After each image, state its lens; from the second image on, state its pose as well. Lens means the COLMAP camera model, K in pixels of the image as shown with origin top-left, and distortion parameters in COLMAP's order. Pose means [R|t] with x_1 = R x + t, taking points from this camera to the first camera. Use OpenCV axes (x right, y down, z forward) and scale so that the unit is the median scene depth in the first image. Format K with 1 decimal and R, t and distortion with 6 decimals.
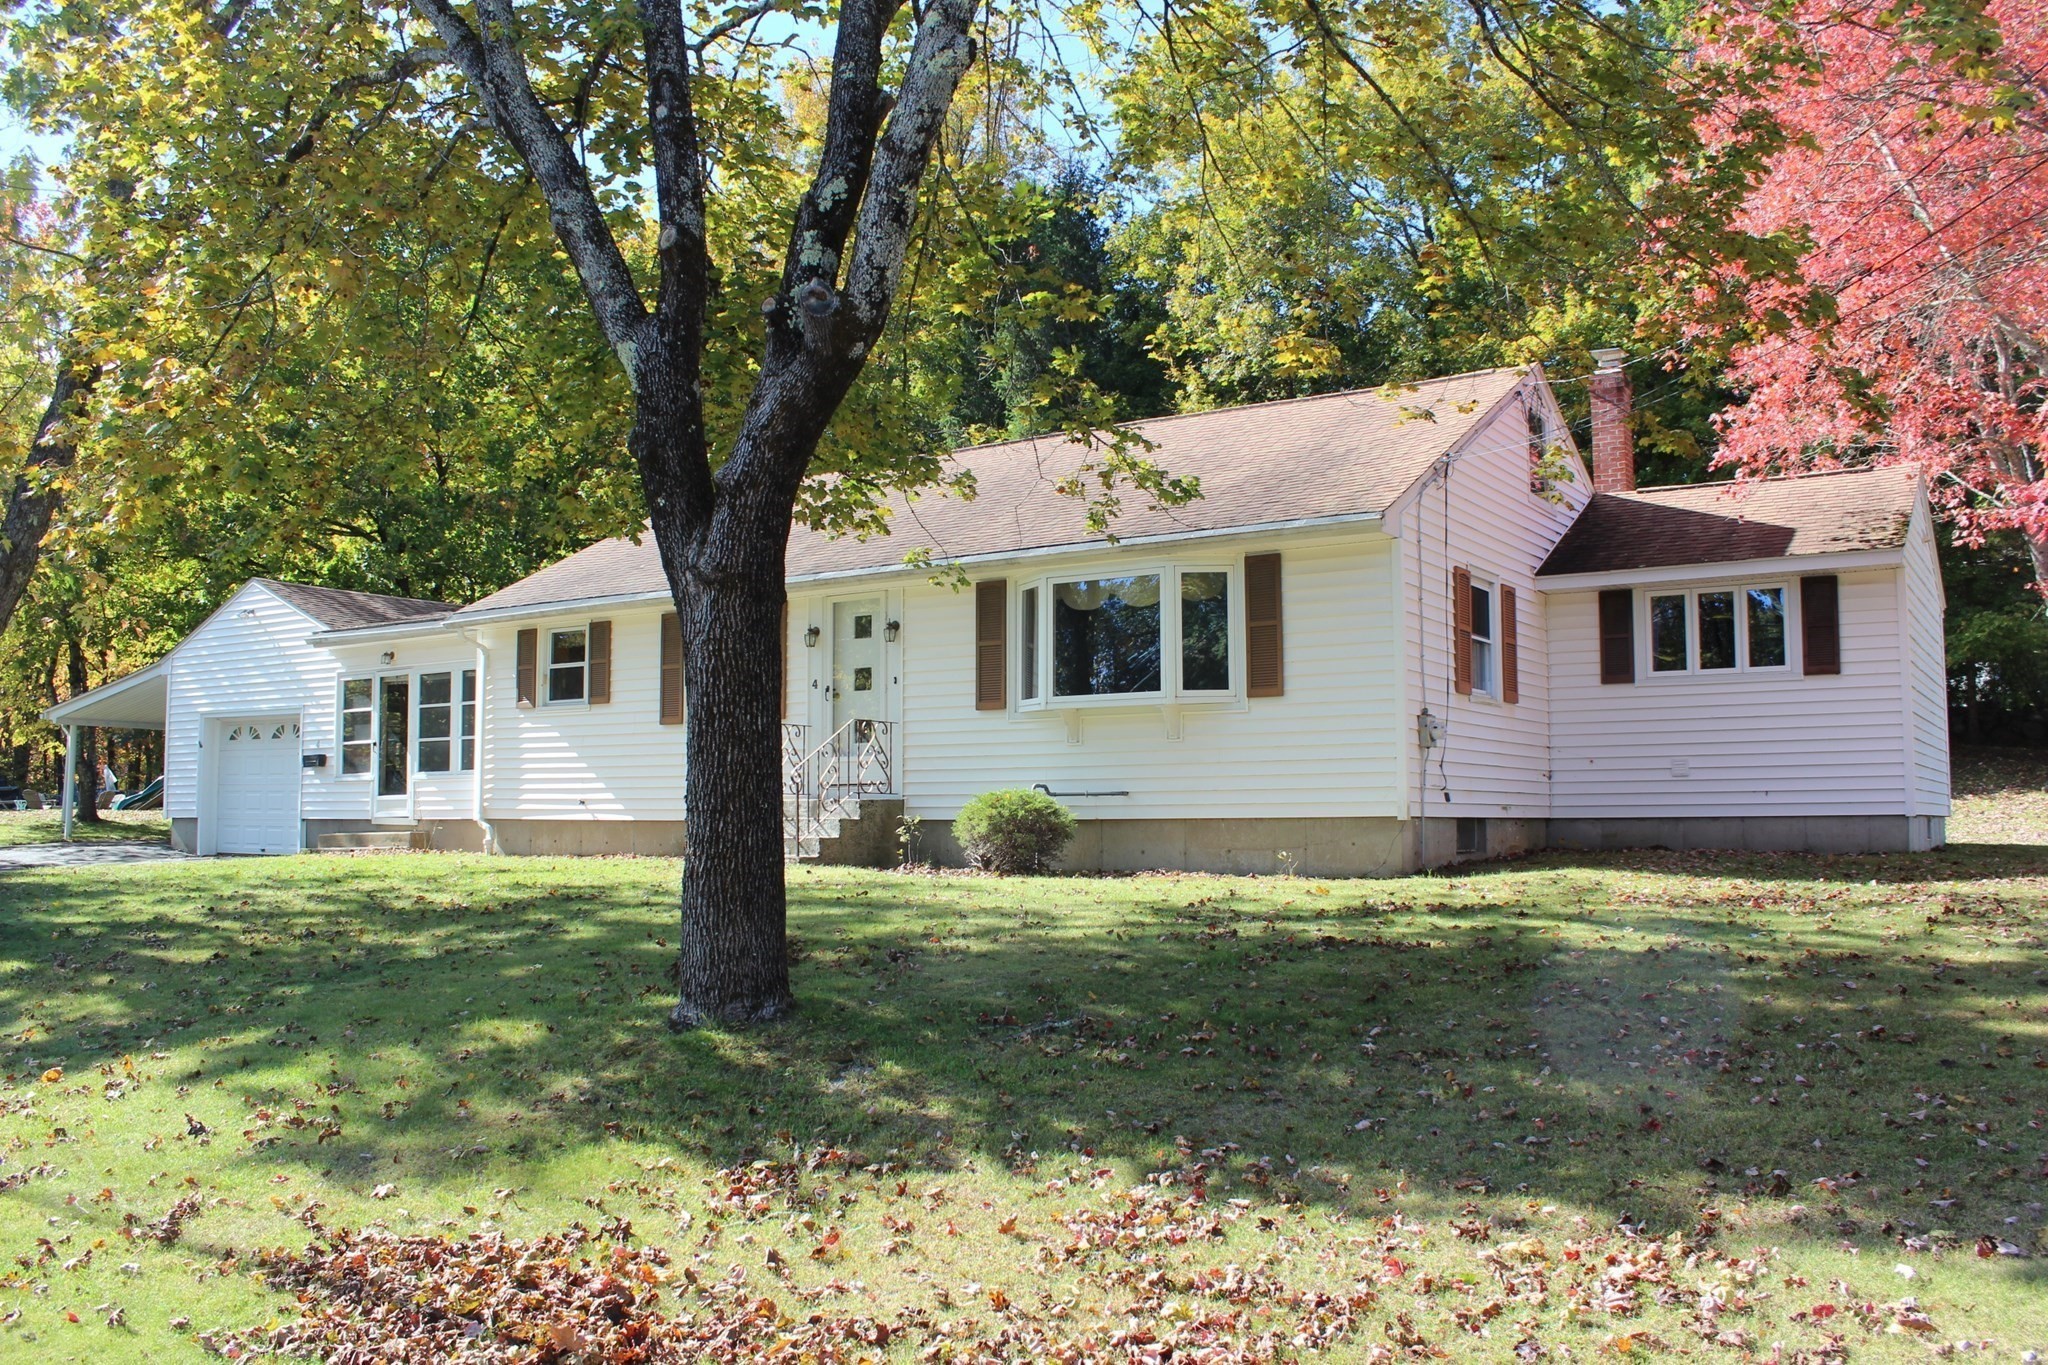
lens RADIAL K [[1799.3, 0, 1024.0], [0, 1799.3, 682.5], [0, 0, 1]] dist [-0.005471, -0.005780]
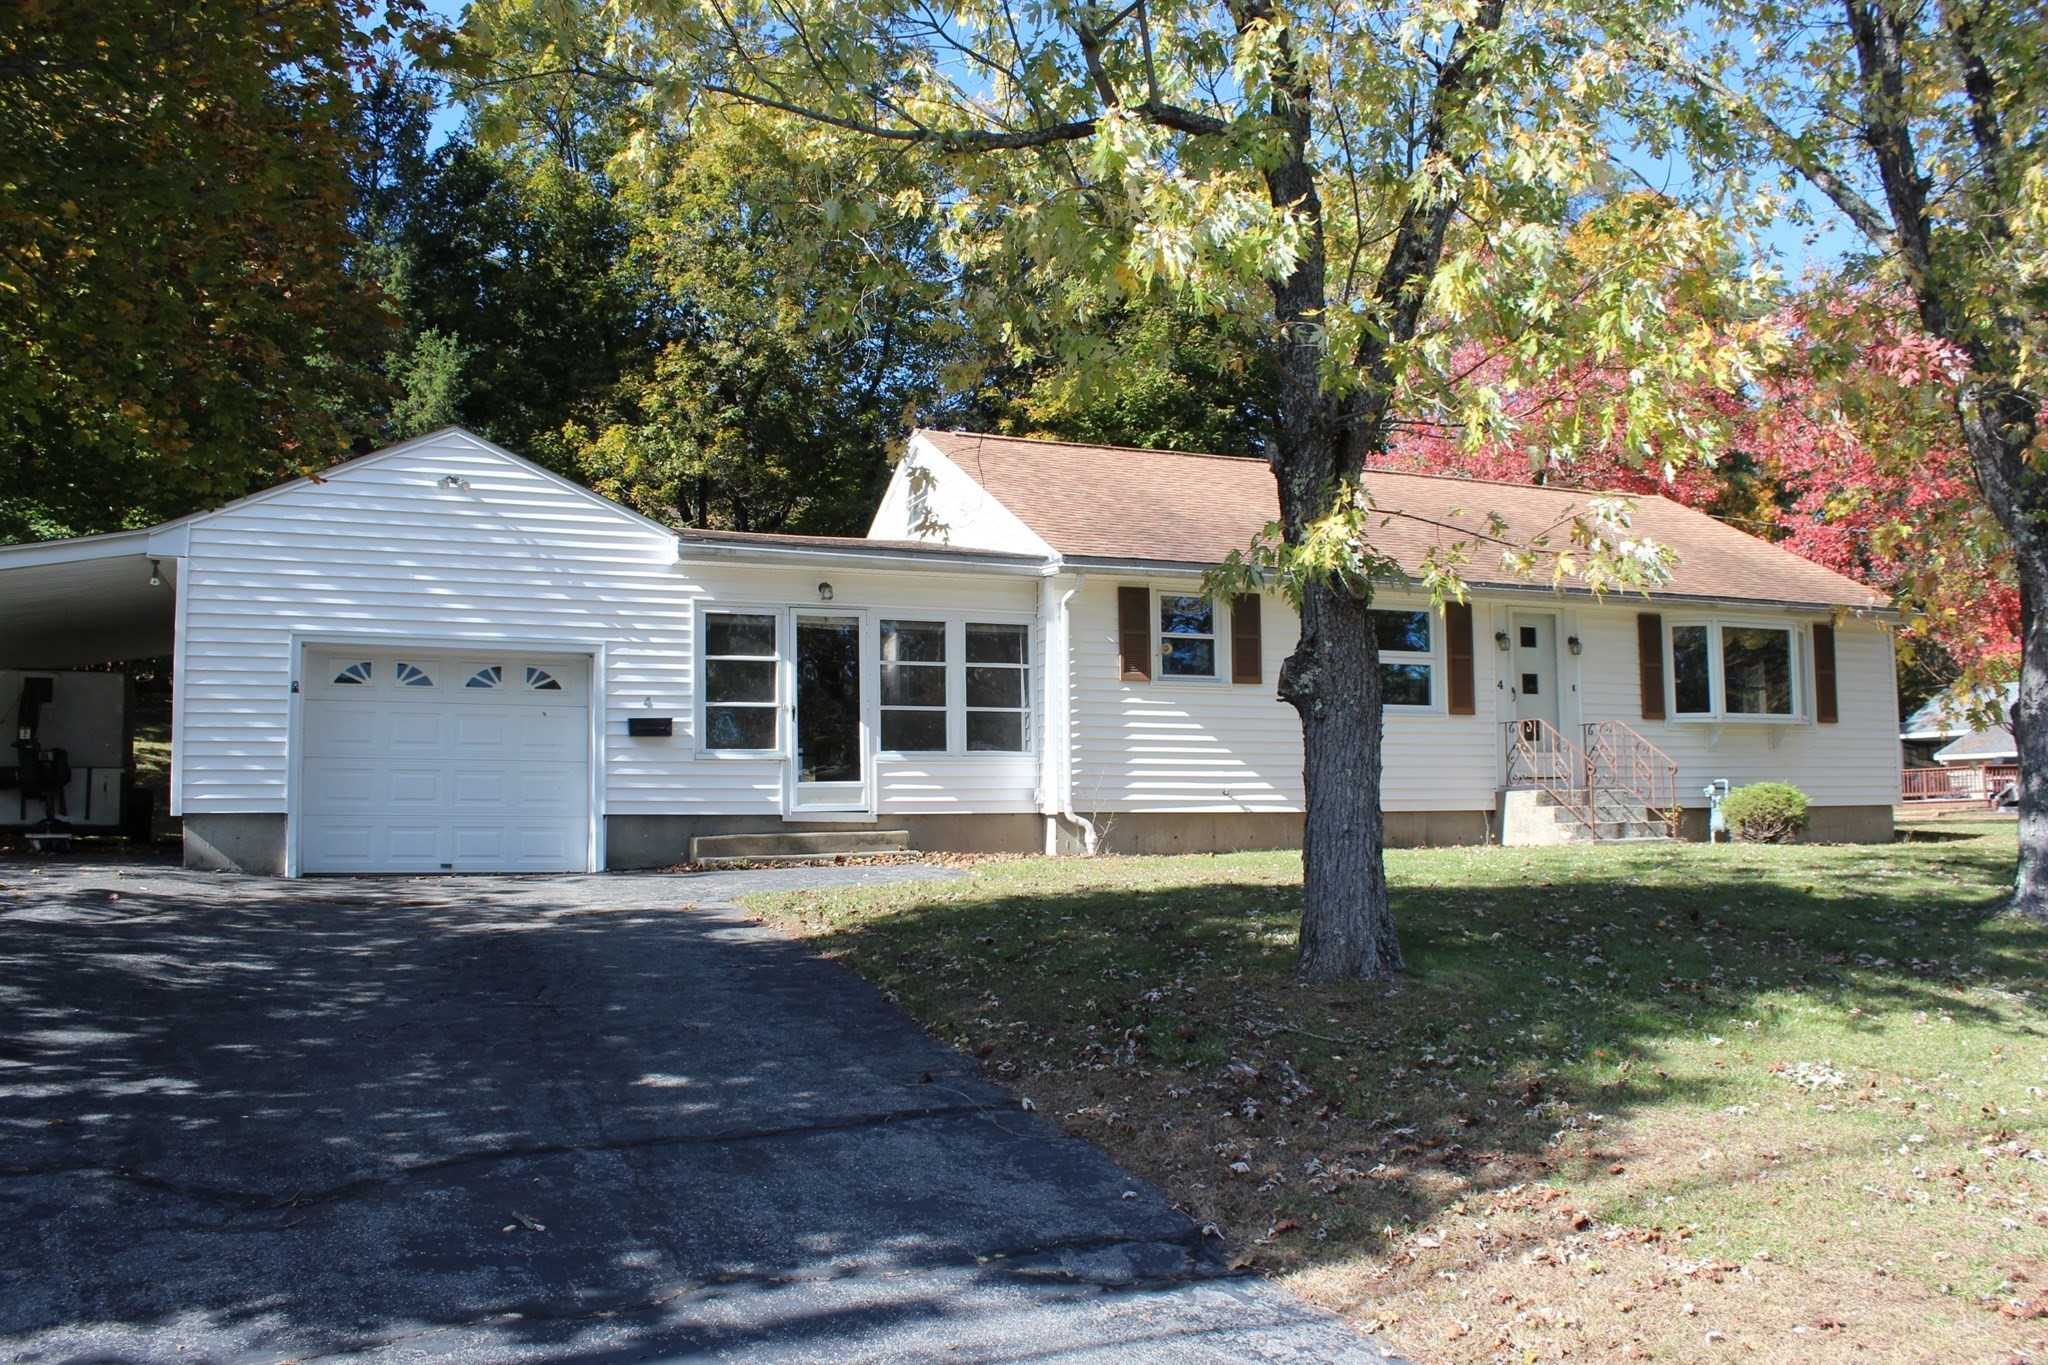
lens RADIAL K [[1799.3, 0, 1024.0], [0, 1799.3, 682.5], [0, 0, 1]] dist [-0.005471, -0.005780]
pose [[0.450627, 0.063581, 0.890445, -0.986852], [-0.057106, 0.997471, -0.042324, 0.050403], [-0.890884, -0.031778, 0.453118, 0.620498]]
